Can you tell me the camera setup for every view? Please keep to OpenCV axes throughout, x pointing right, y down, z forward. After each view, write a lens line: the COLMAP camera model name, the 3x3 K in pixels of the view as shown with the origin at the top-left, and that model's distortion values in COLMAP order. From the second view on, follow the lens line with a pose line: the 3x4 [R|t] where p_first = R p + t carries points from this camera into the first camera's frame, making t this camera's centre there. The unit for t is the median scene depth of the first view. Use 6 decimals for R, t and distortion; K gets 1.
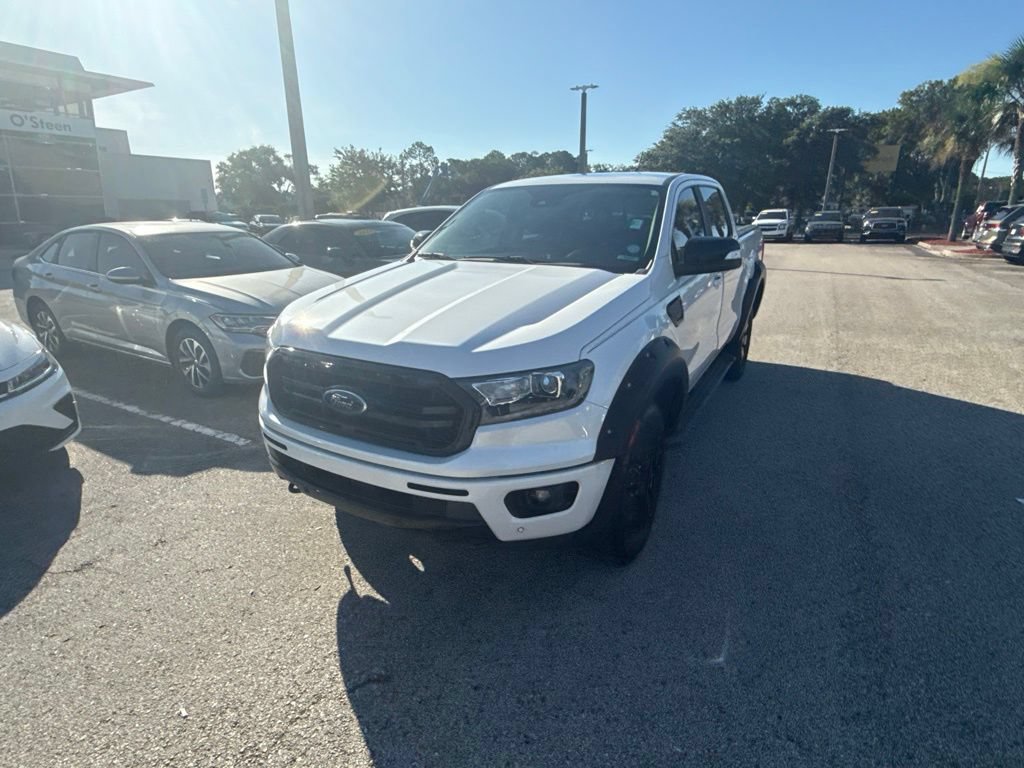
lens RADIAL K [[546.2, 0, 511.5], [0, 546.2, 383.5], [0, 0, 1]] dist [0.001184, -0.000655]
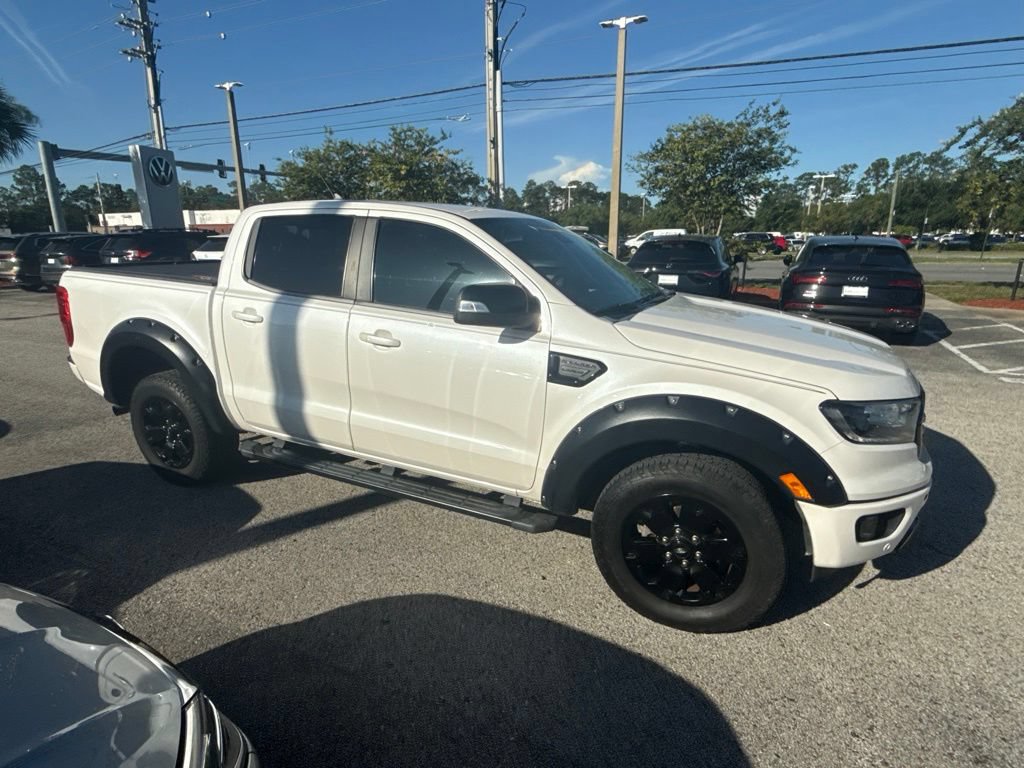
lens RADIAL K [[546.2, 0, 510.3], [0, 546.2, 381.9], [0, 0, 1]] dist [0.001184, -0.000655]
pose [[-0.081484, -0.252350, 0.964199, -0.525162], [0.300400, 0.916210, 0.265177, -0.226761], [-0.950326, 0.311253, 0.001150, 0.685918]]
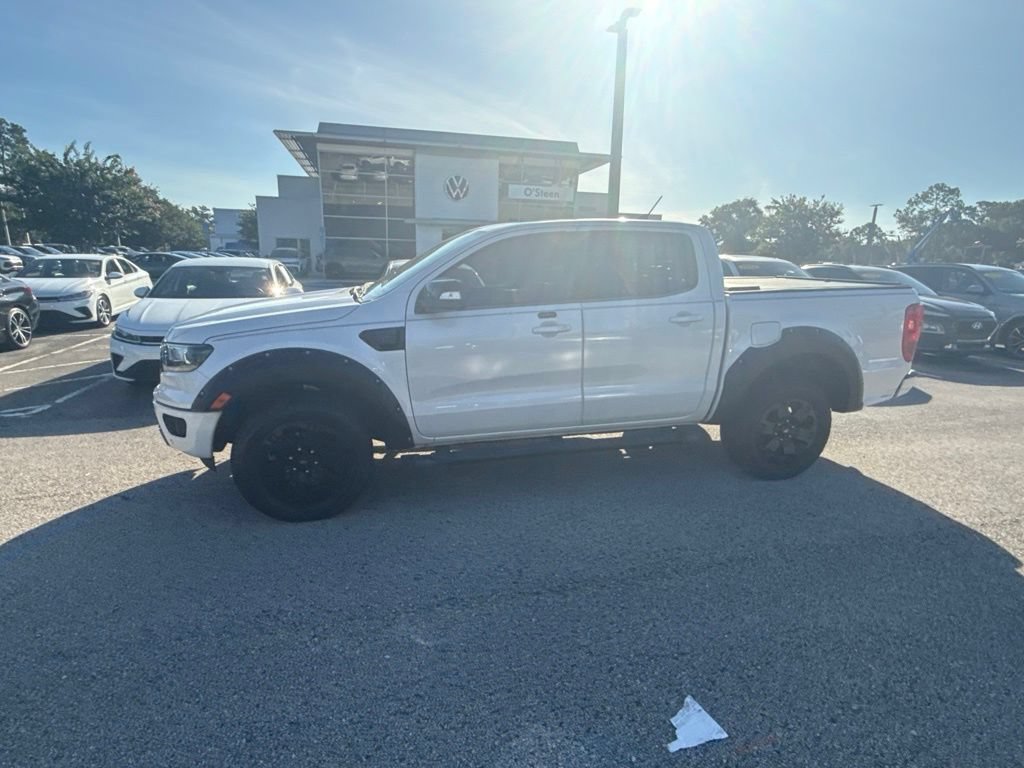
lens RADIAL K [[546.2, 0, 510.4], [0, 546.2, 385.2], [0, 0, 1]] dist [0.001184, -0.000655]
pose [[0.682807, 0.187143, -0.706224, 0.640598], [-0.243642, 0.969630, 0.021379, -0.060866], [0.688776, 0.157468, 0.707666, 0.184440]]
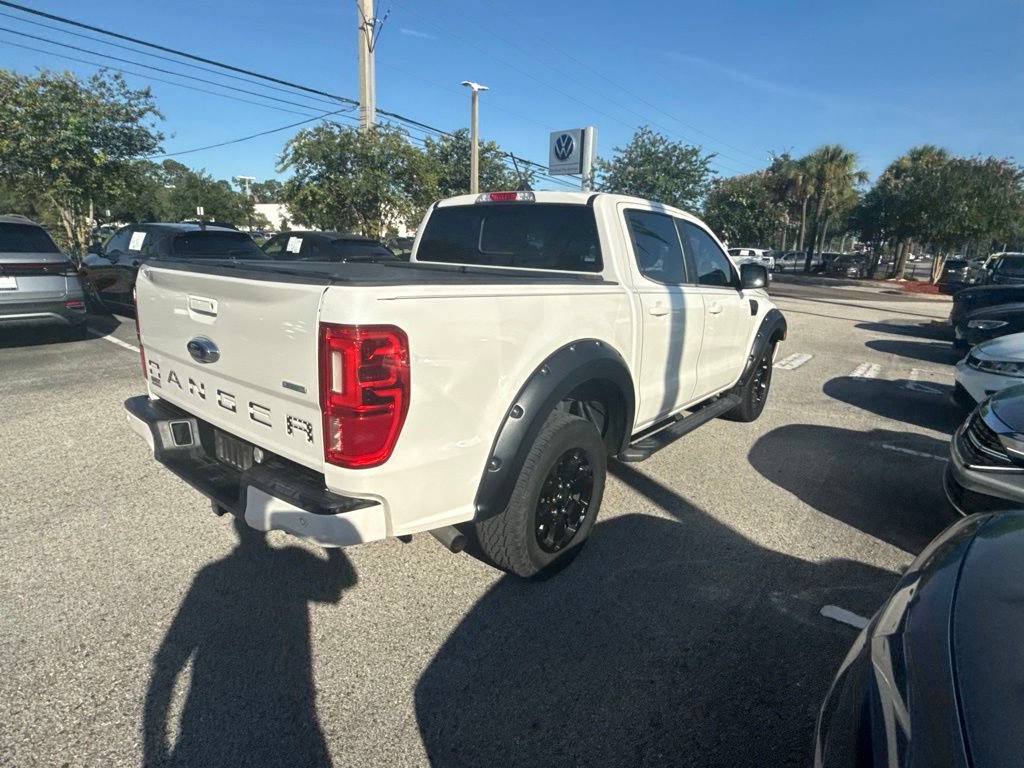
lens RADIAL K [[546.2, 0, 511.6], [0, 546.2, 385.4], [0, 0, 1]] dist [0.001184, -0.000655]
pose [[-0.987376, -0.065208, 0.144350, 0.099609], [0.021177, 0.848801, 0.528289, -0.446109], [-0.156973, 0.524676, -0.836704, 1.429040]]
